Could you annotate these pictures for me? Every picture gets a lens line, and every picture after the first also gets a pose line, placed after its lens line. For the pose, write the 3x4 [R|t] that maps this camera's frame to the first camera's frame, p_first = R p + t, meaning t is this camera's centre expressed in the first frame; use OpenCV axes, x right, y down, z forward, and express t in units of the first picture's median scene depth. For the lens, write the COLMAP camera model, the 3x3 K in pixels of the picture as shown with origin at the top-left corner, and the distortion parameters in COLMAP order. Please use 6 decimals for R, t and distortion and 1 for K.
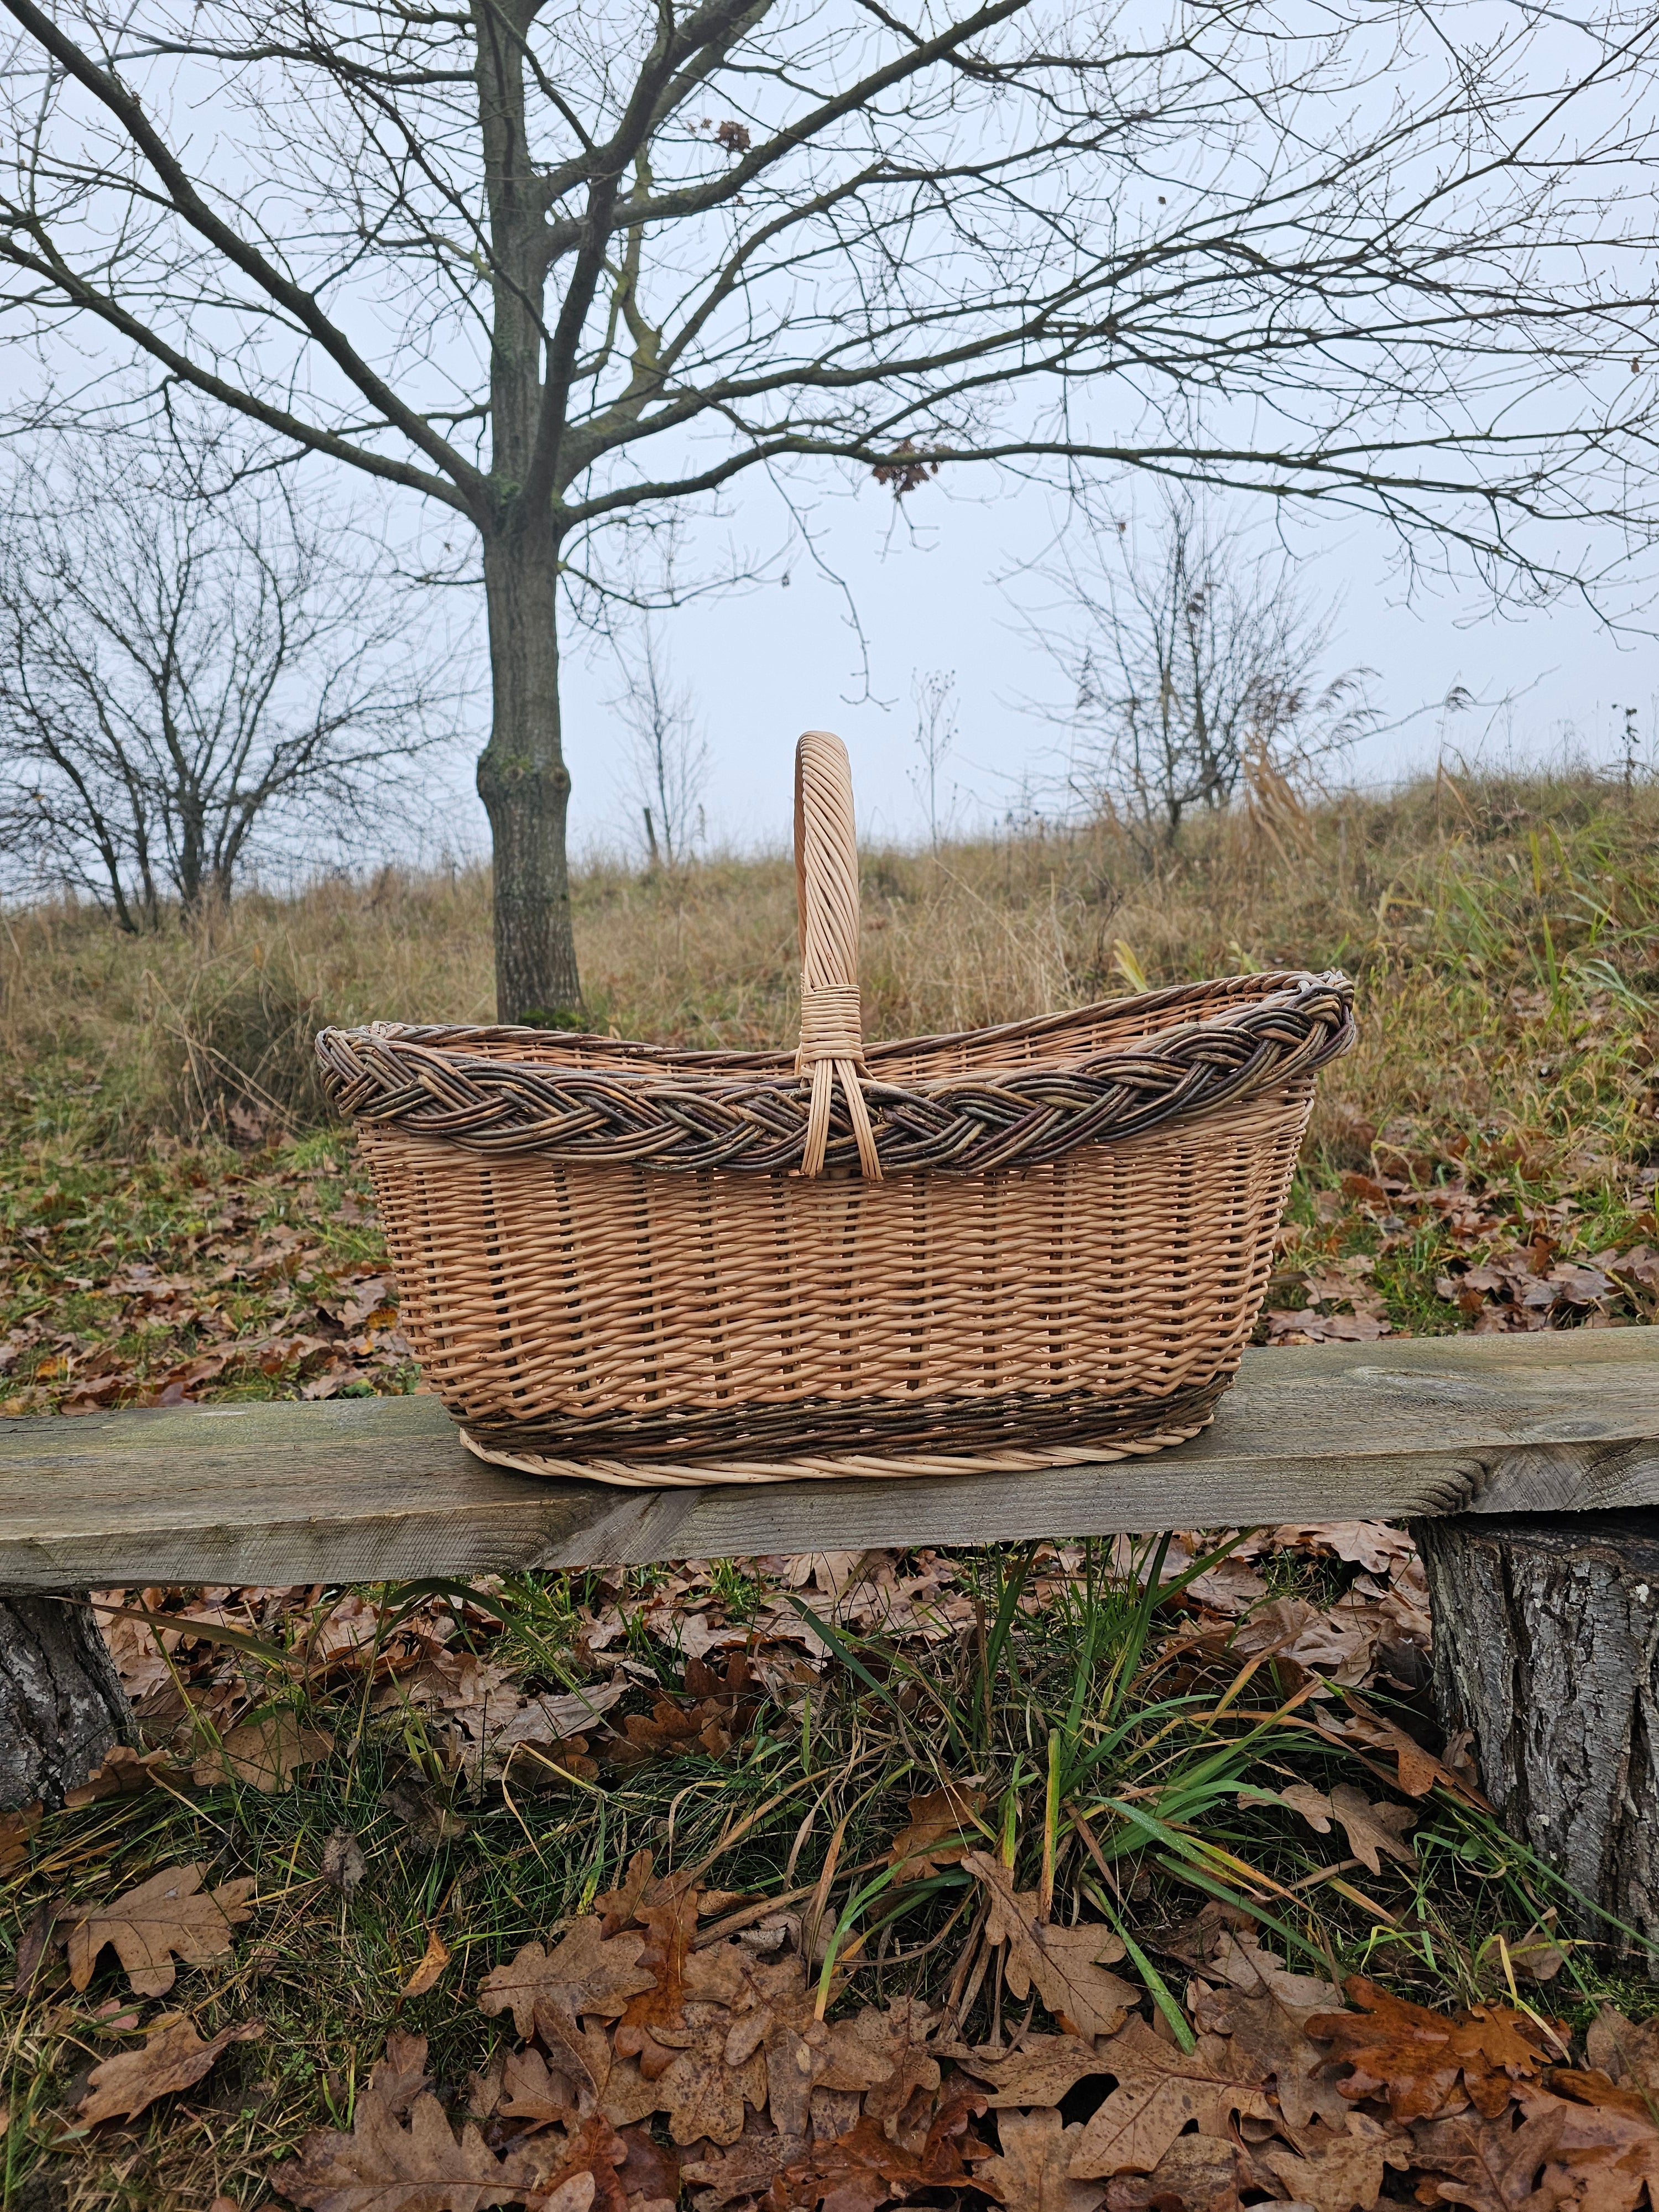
lens RADIAL K [[1784.4, 0, 830.4], [0, 1784.4, 1101.1], [0, 0, 1]] dist [0.081866, -0.111510]
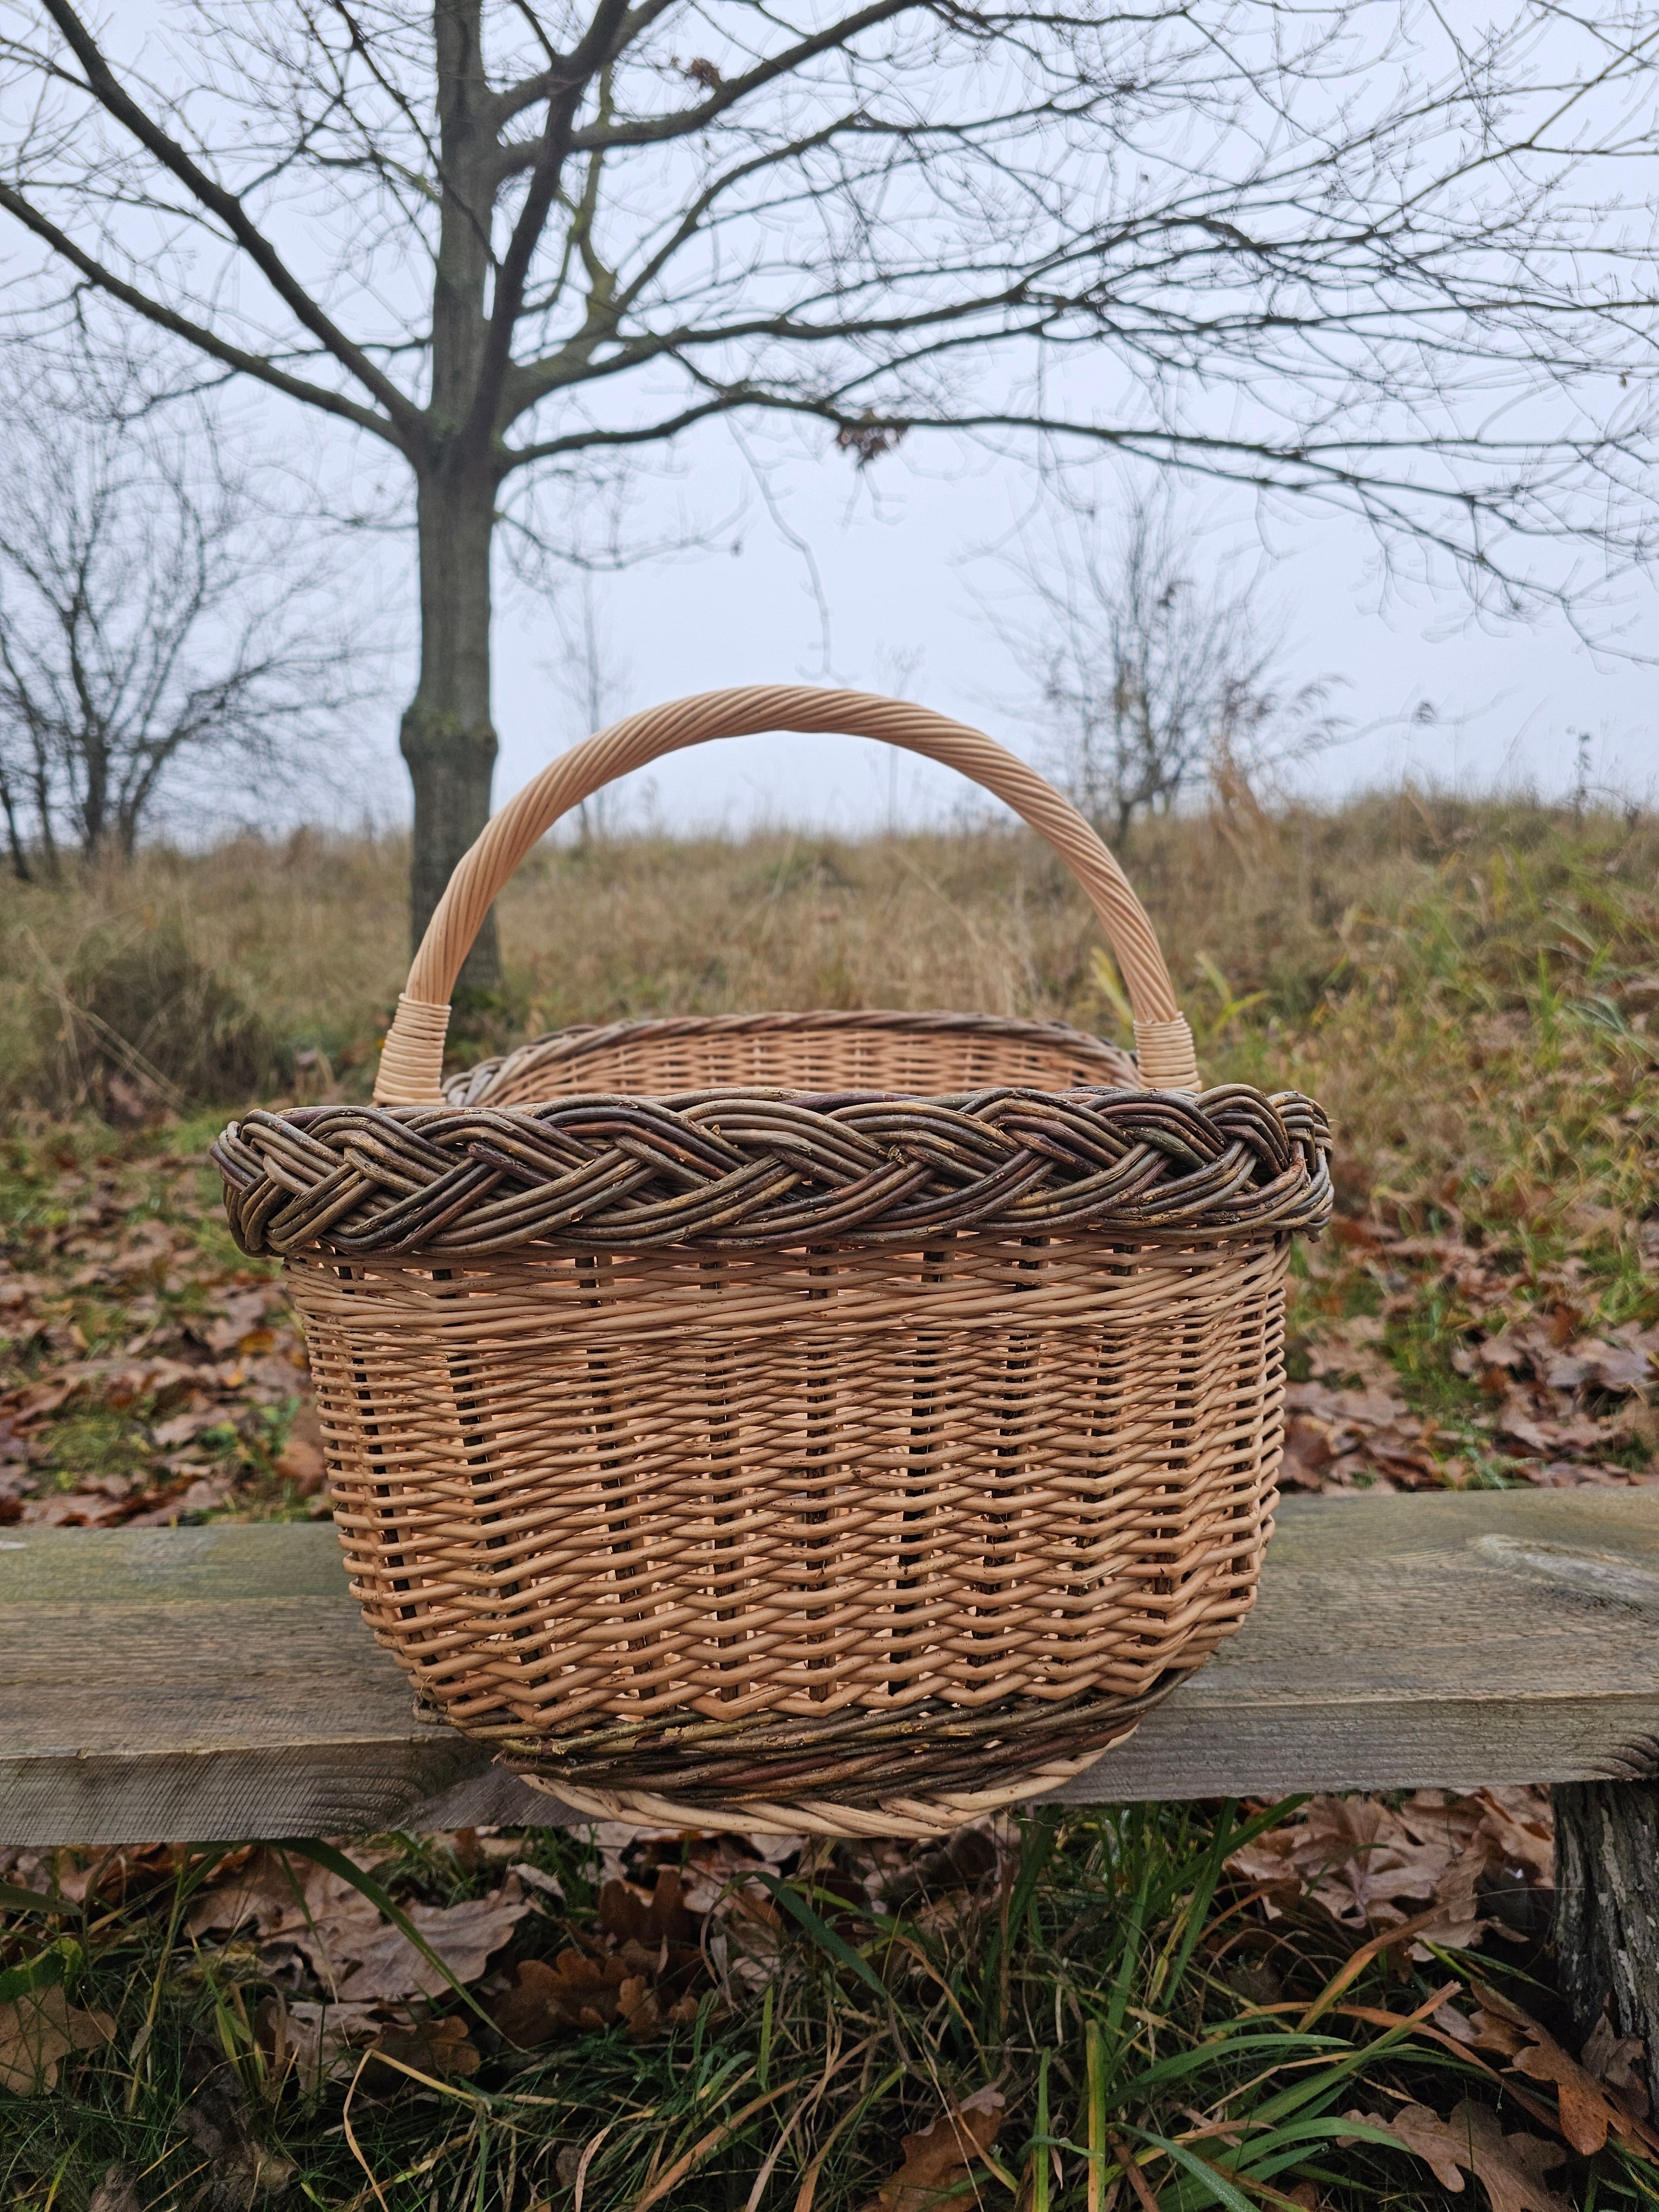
lens RADIAL K [[1673.7, 0, 835.7], [0, 1673.7, 1096.0], [0, 0, 1]] dist [0.051095, -0.074204]
pose [[0.997199, 0.043929, 0.060541, -0.015875], [-0.044886, 0.998886, 0.014544, -0.016292], [-0.059835, -0.017220, 0.998060, 0.113961]]
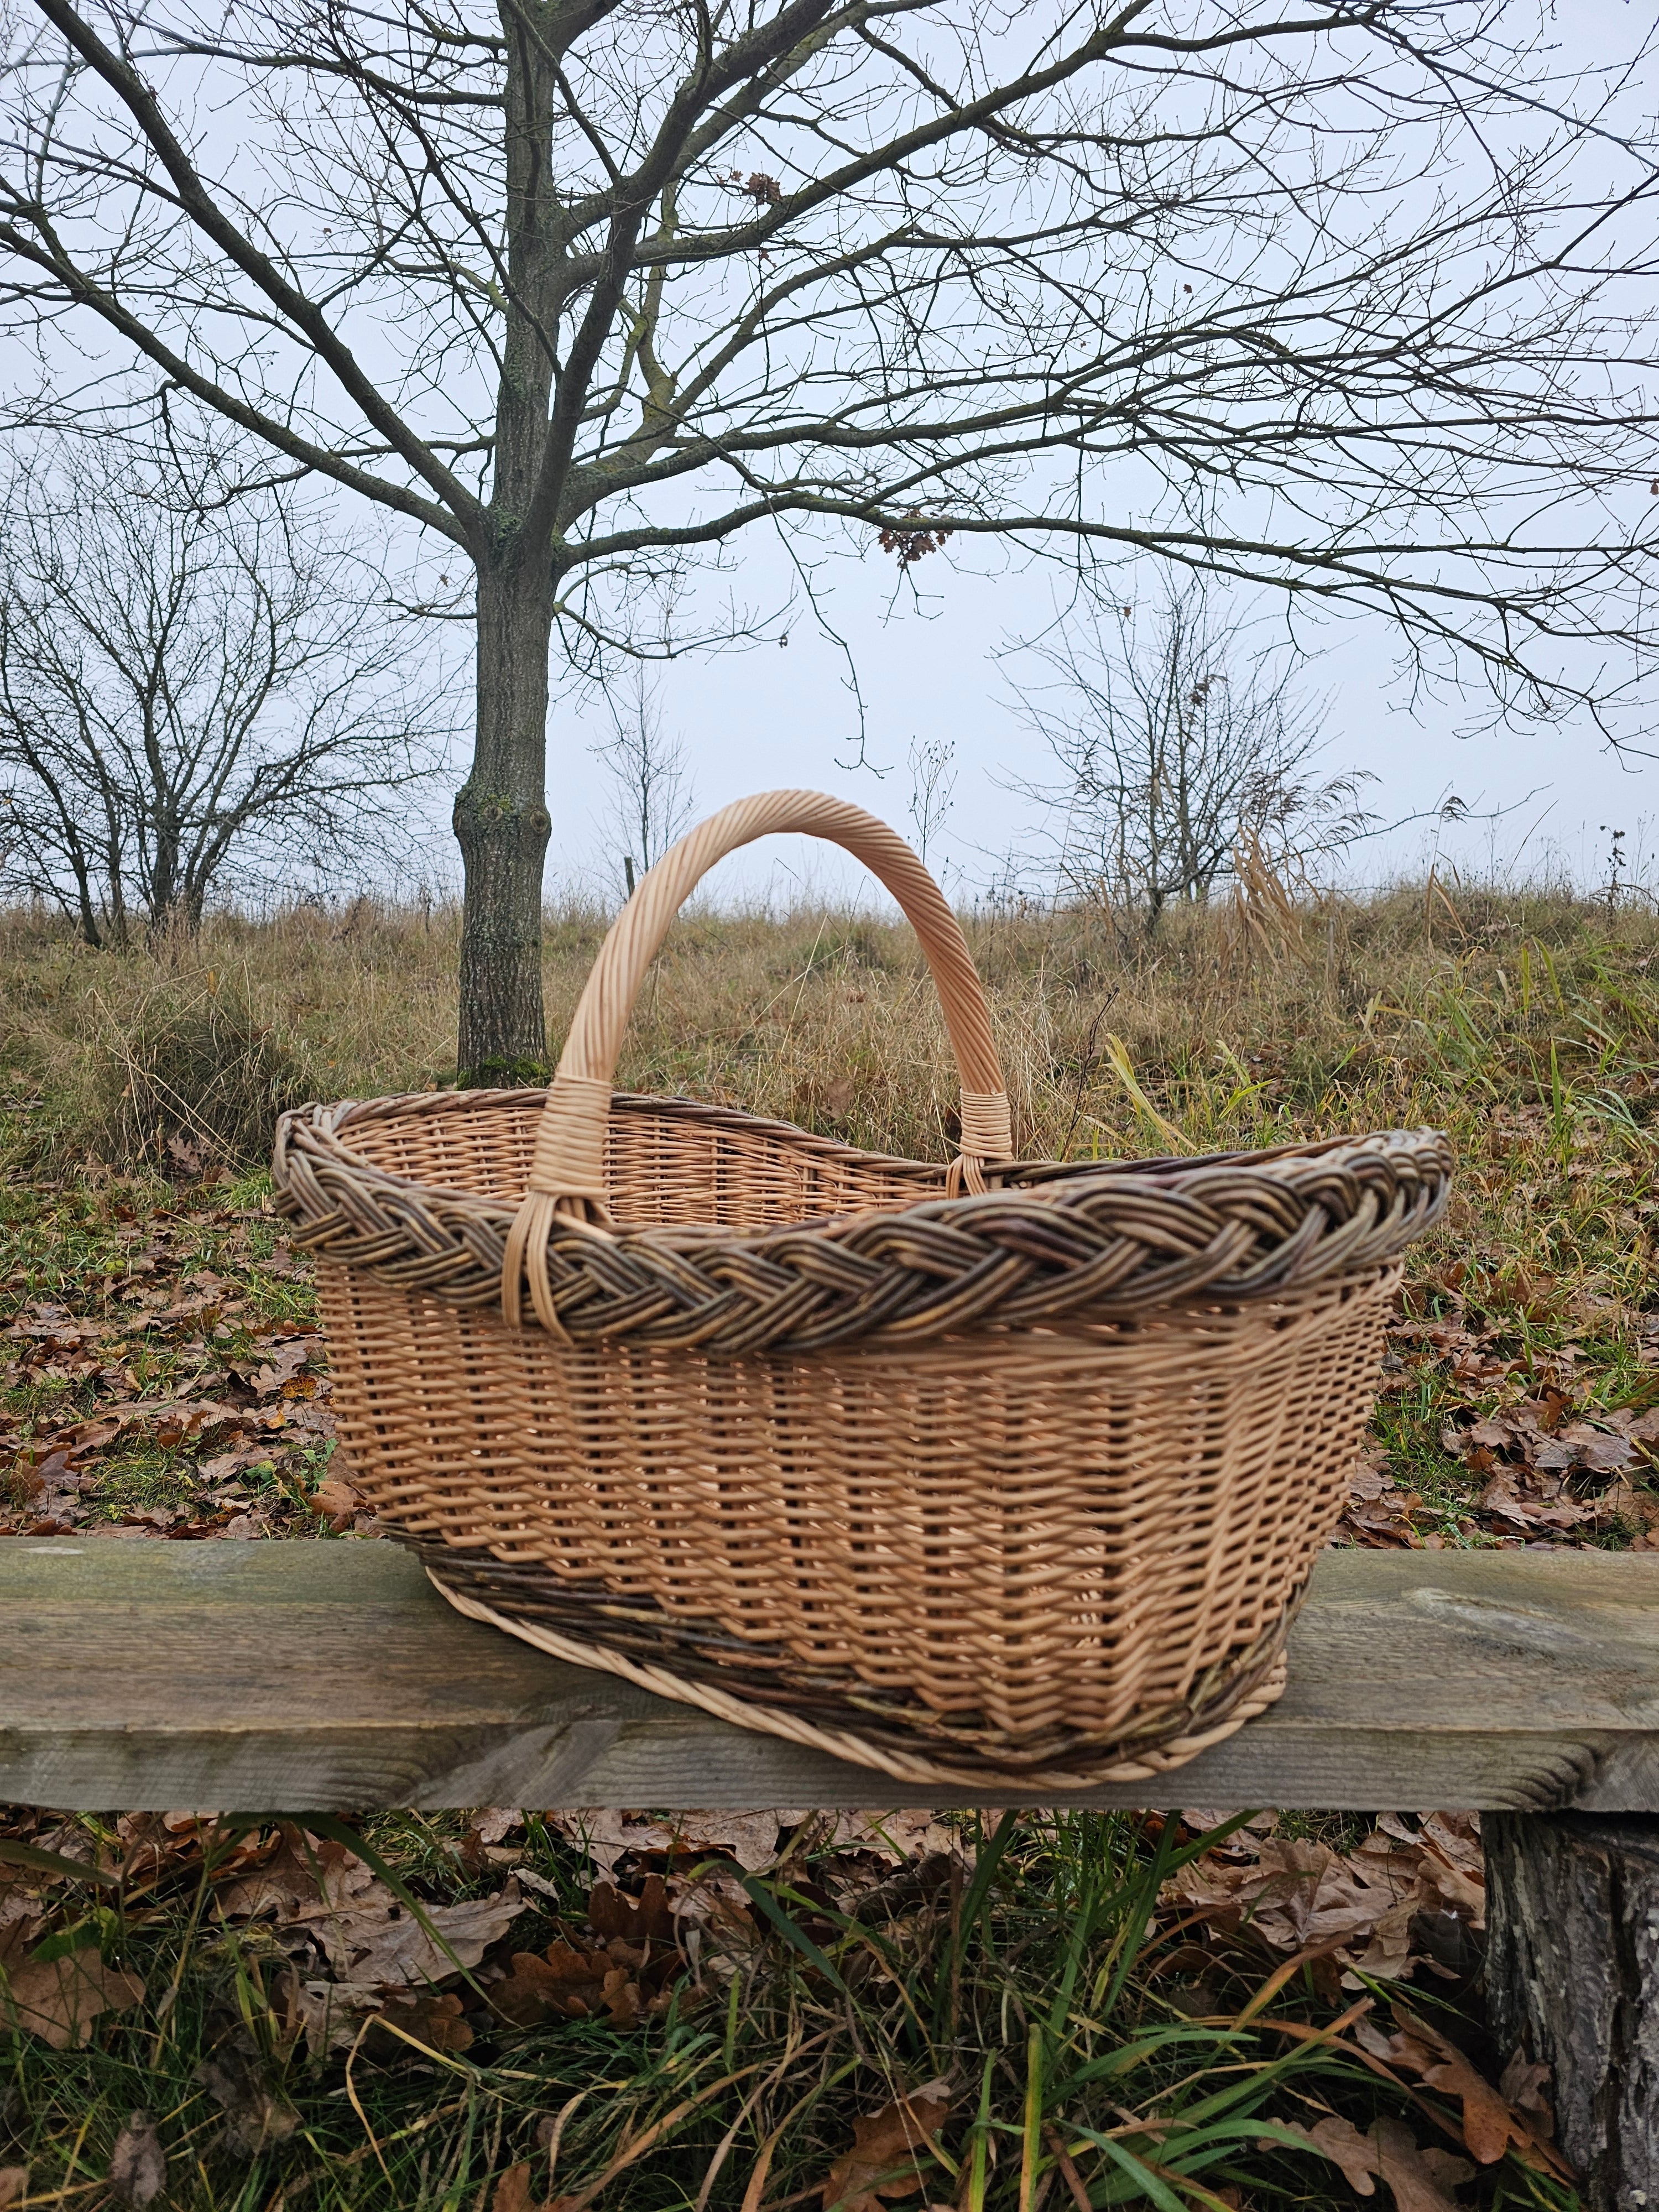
lens RADIAL K [[1676.5, 0, 820.7], [0, 1676.5, 1114.8], [0, 0, 1]] dist [0.088043, -0.109601]
pose [[0.997325, 0.070019, 0.020958, -0.006586], [-0.069654, 0.997415, -0.017672, -0.015533], [-0.022141, 0.016165, 0.999624, 0.083097]]
